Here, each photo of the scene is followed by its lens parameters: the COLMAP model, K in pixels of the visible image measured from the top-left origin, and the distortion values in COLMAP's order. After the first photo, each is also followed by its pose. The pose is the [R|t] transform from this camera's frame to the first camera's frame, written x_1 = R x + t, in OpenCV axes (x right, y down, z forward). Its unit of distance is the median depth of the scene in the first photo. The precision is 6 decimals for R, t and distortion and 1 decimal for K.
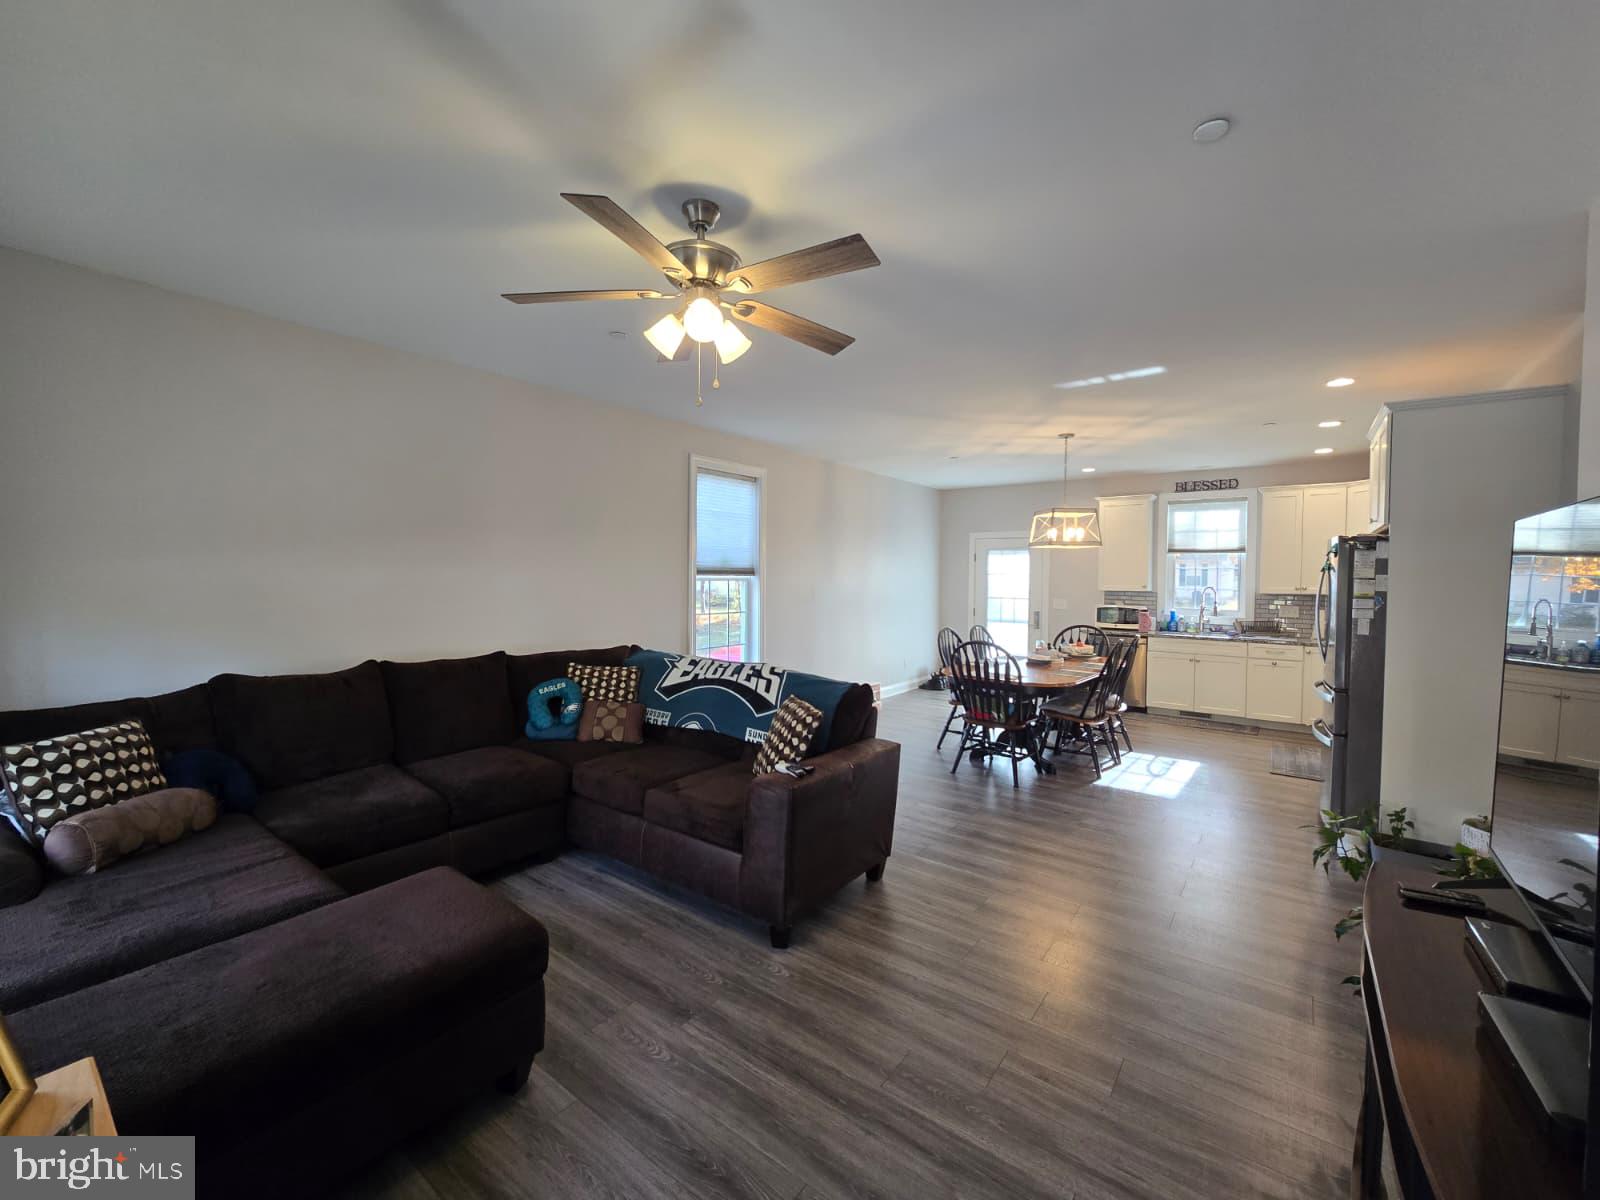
lens RADIAL K [[663.5, 0, 785.0], [0, 663.5, 598.3], [0, 0, 1]] dist [-0.006845, 0.002226]
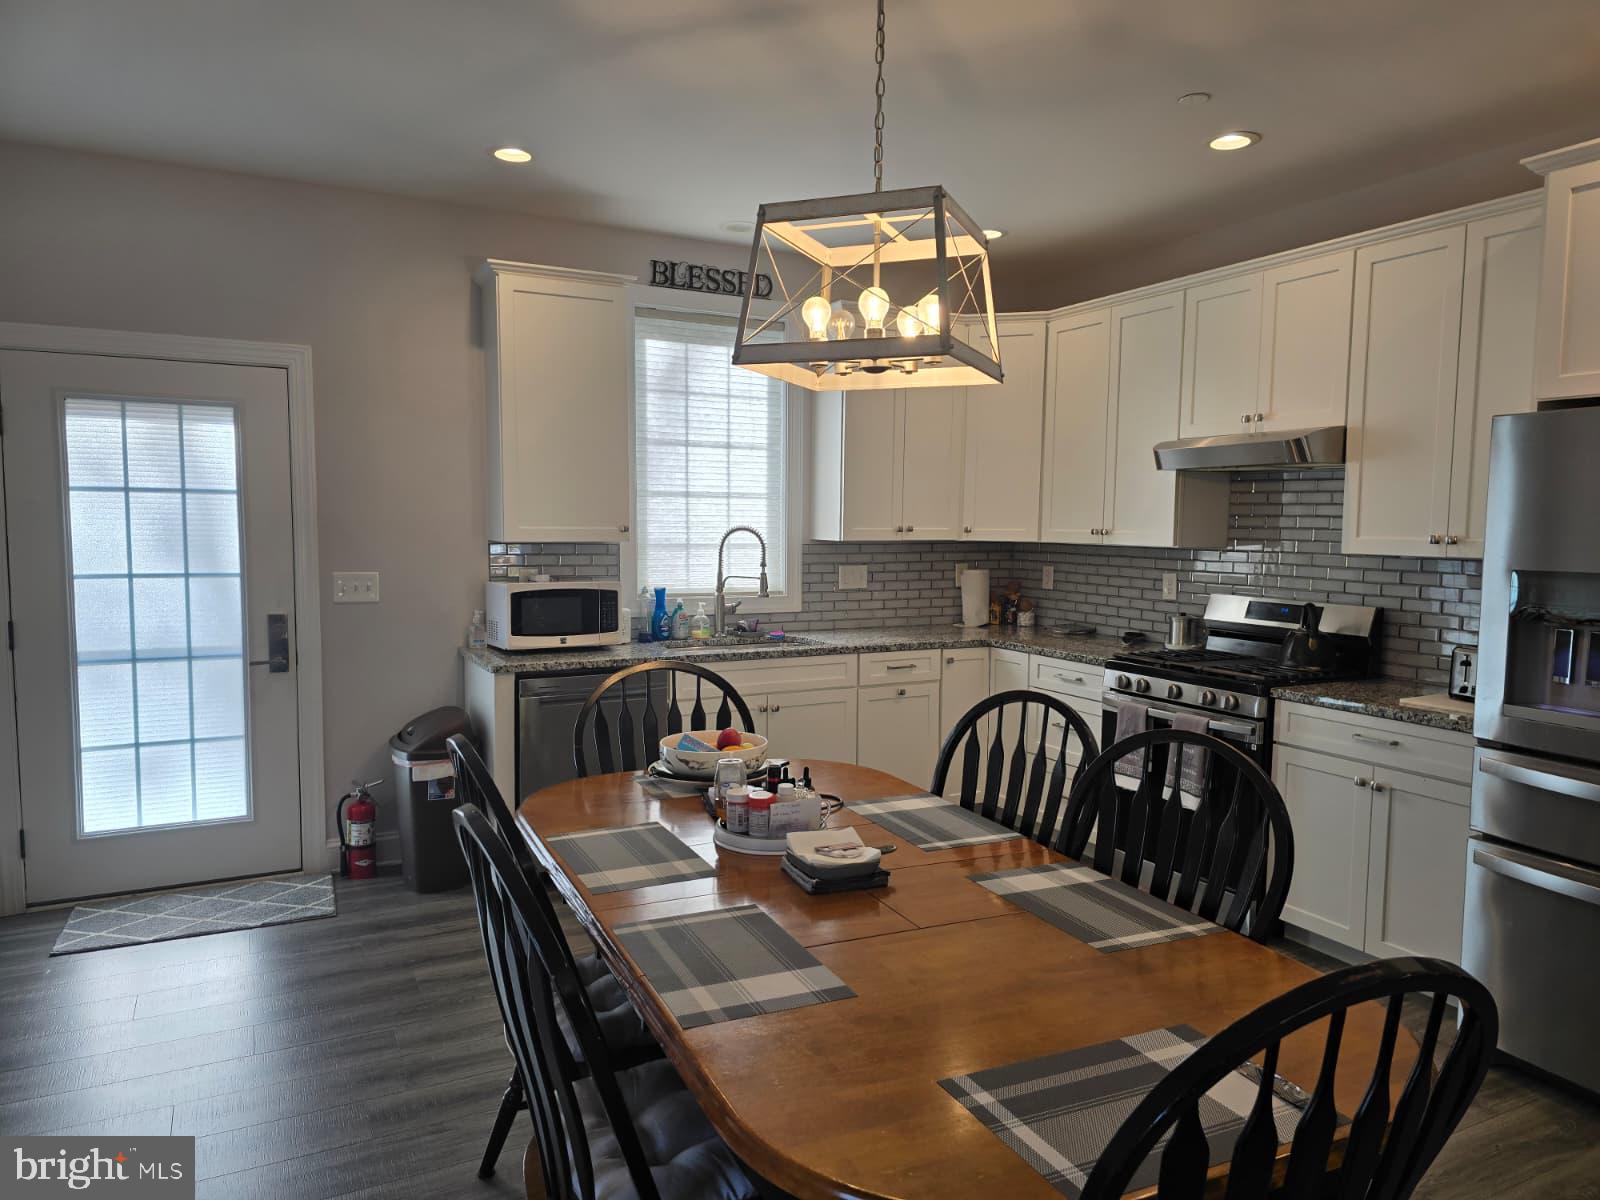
lens RADIAL K [[1065.1, 0, 806.8], [0, 1065.1, 608.7], [0, 0, 1]] dist [0.072967, -0.071201]
pose [[0.421291, -0.074026, 0.903899, 0.041197], [0.028734, 0.997252, 0.068279, -0.010344], [-0.906470, -0.002793, 0.422261, 0.640327]]
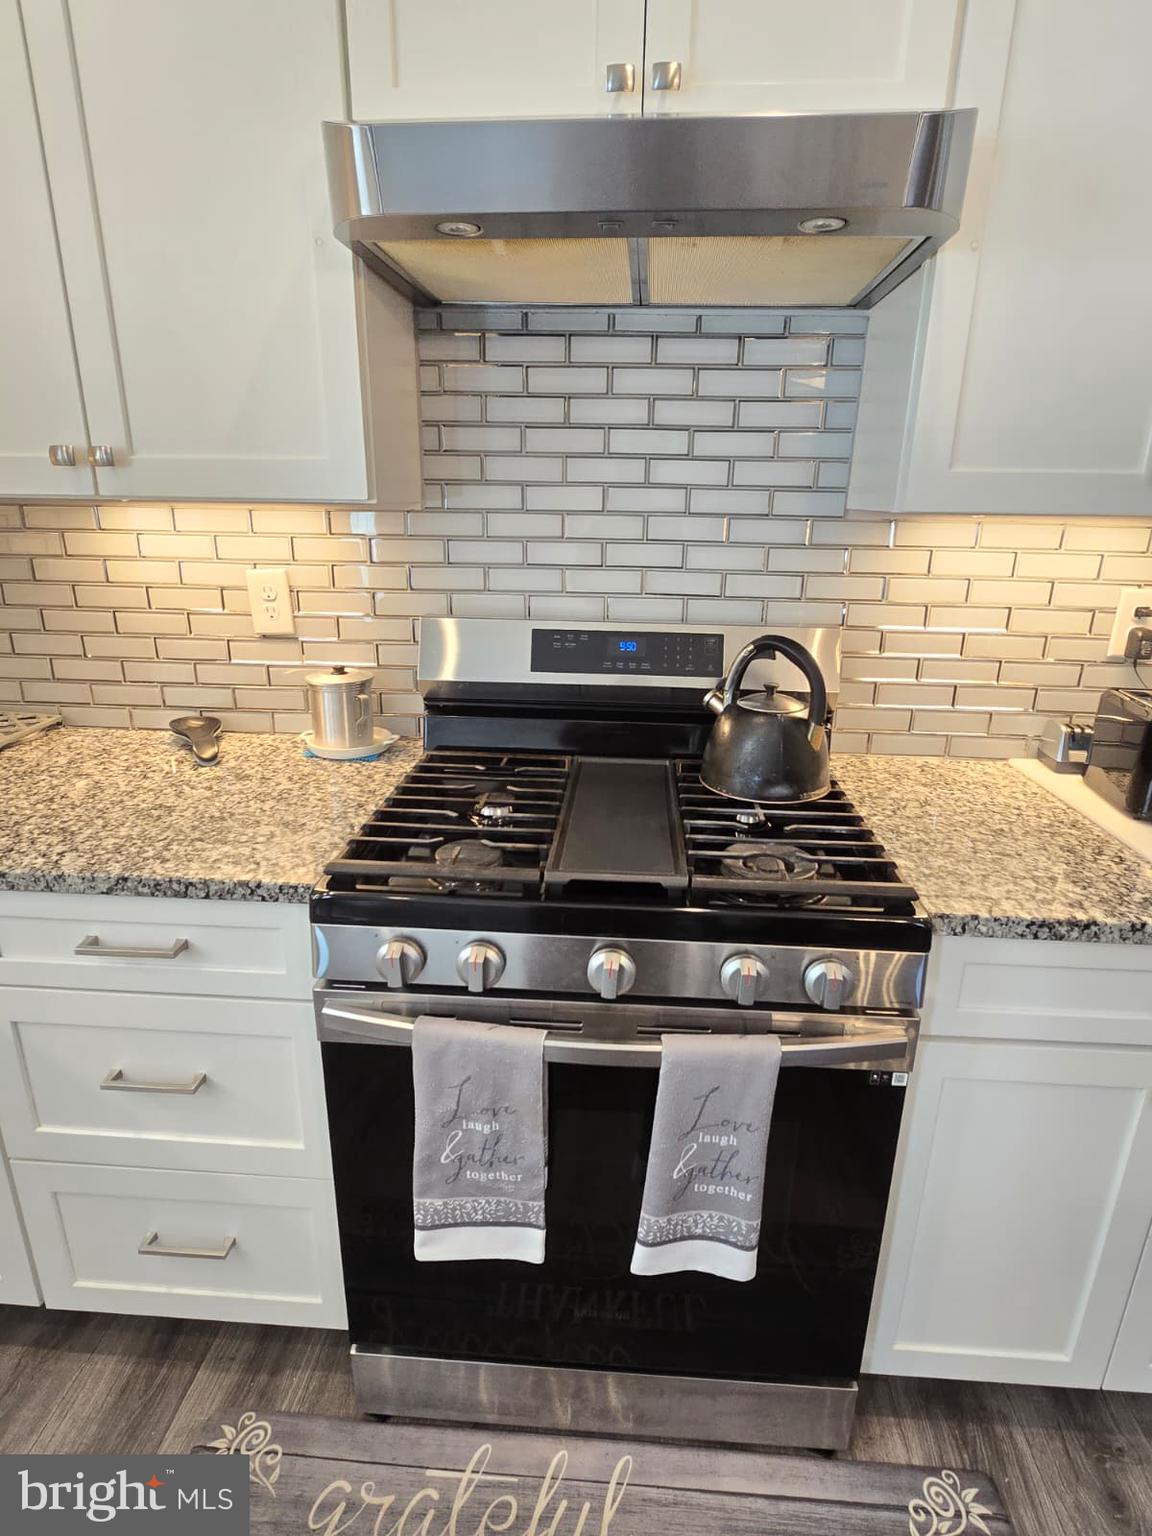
lens RADIAL K [[802.6, 0, 582.6], [0, 802.6, 758.9], [0, 0, 1]] dist [-0.003534, 0.000910]
pose [[-0.554685, -0.268291, 0.787620, 0.499956], [0.018697, 0.942331, 0.334158, -0.002194], [-0.831851, 0.200079, -0.517680, 0.761864]]
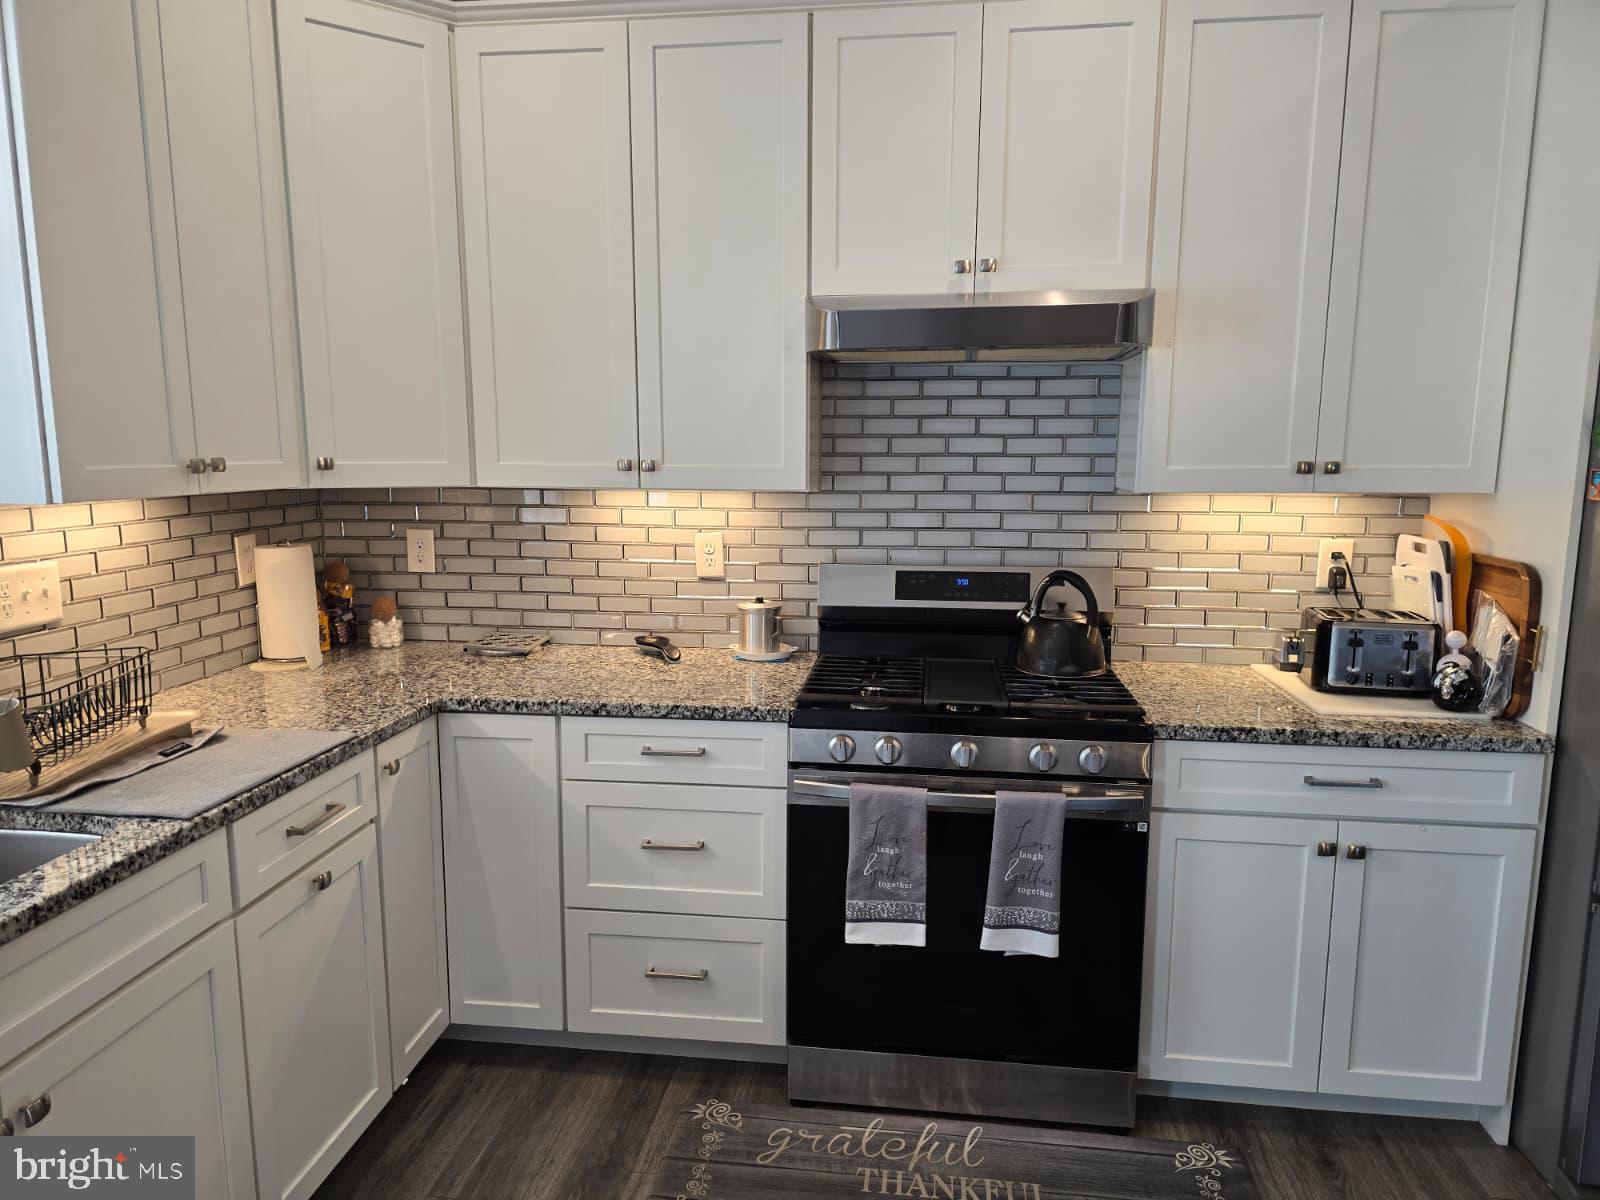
lens RADIAL K [[1065.1, 0, 792.3], [0, 1065.1, 615.2], [0, 0, 1]] dist [0.072967, -0.071201]
pose [[-0.497651, -0.139829, 0.856032, 0.368064], [0.033664, 0.983063, 0.180149, -0.019850], [-0.866724, 0.118469, -0.484515, 0.876247]]
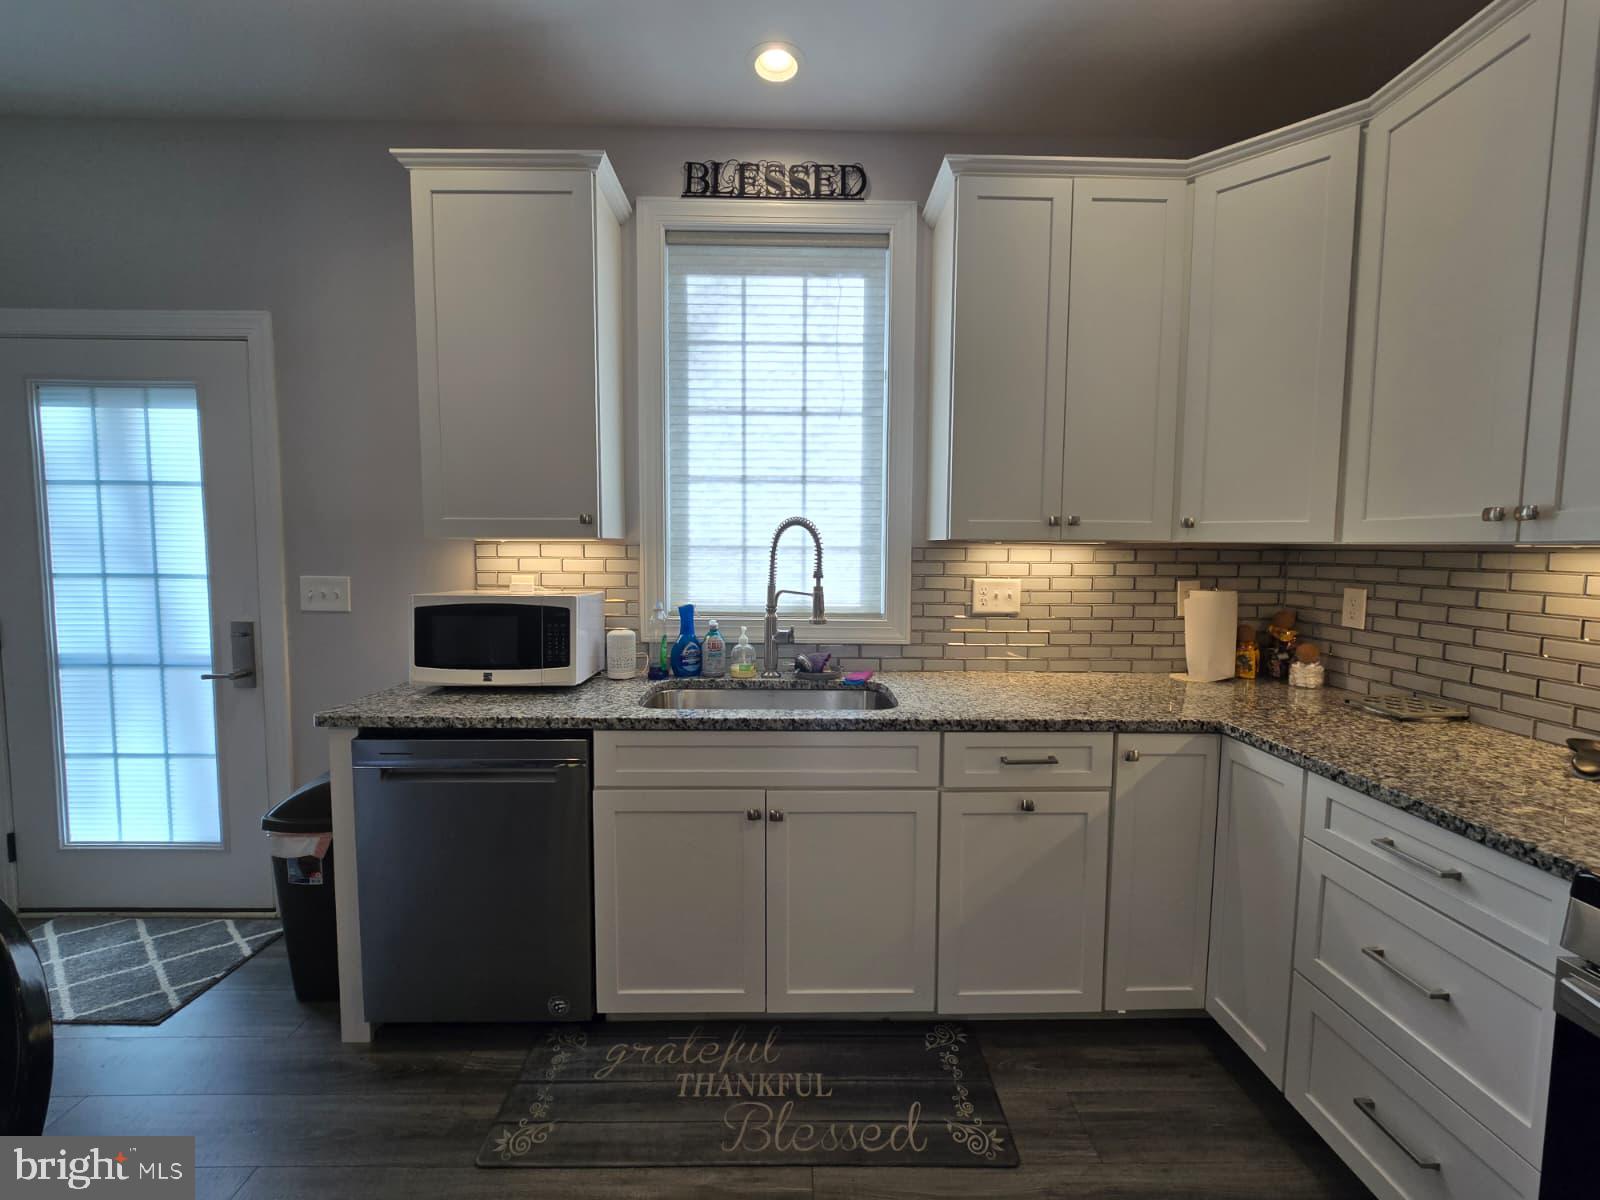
lens RADIAL K [[663.5, 0, 797.0], [0, 663.5, 589.9], [0, 0, 1]] dist [-0.006845, 0.002226]
pose [[0.787521, -0.034956, 0.615295, 0.437845], [0.019552, 0.999305, 0.031748, 0.003292], [-0.615977, -0.012972, 0.787657, 0.729591]]
